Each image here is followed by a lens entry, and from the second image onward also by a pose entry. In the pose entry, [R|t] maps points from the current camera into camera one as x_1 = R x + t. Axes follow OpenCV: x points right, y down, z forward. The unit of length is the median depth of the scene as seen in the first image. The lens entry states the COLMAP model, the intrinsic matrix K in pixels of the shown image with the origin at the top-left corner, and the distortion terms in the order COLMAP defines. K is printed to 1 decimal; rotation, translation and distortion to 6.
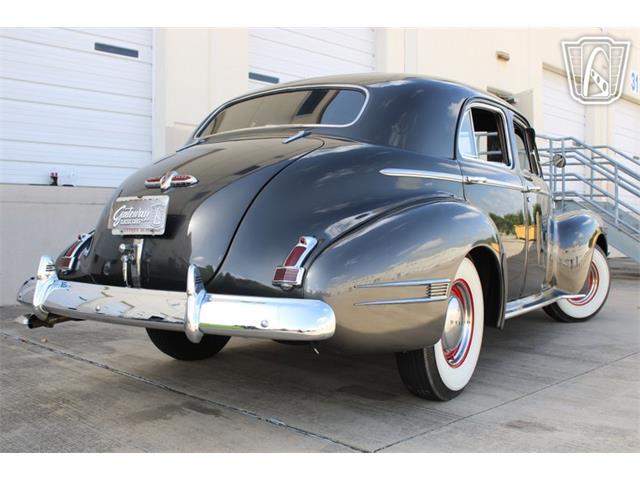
lens RADIAL K [[683.3, 0, 320.0], [0, 683.3, 240.0], [0, 0, 1]] dist [-0.080695, 0.027749]
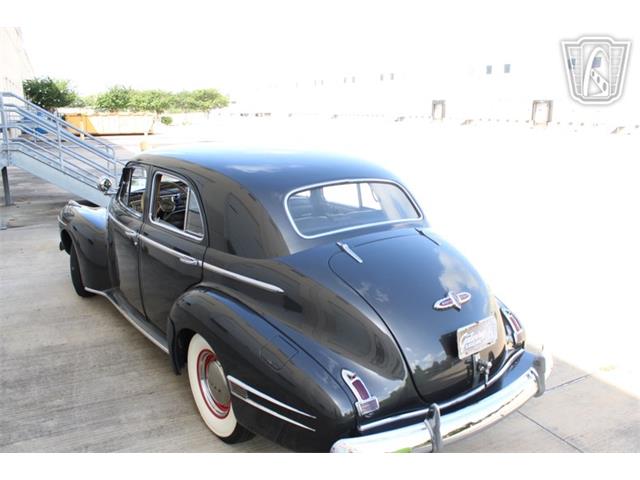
lens RADIAL K [[535.1, 0, 322.5], [0, 535.1, 243.4], [0, 0, 1]] dist [-0.167646, 0.148476]
pose [[0.315020, -0.232733, 0.920107, -1.125919], [0.012620, 0.970409, 0.241135, -0.411123], [-0.949001, -0.064351, 0.308636, 0.905287]]
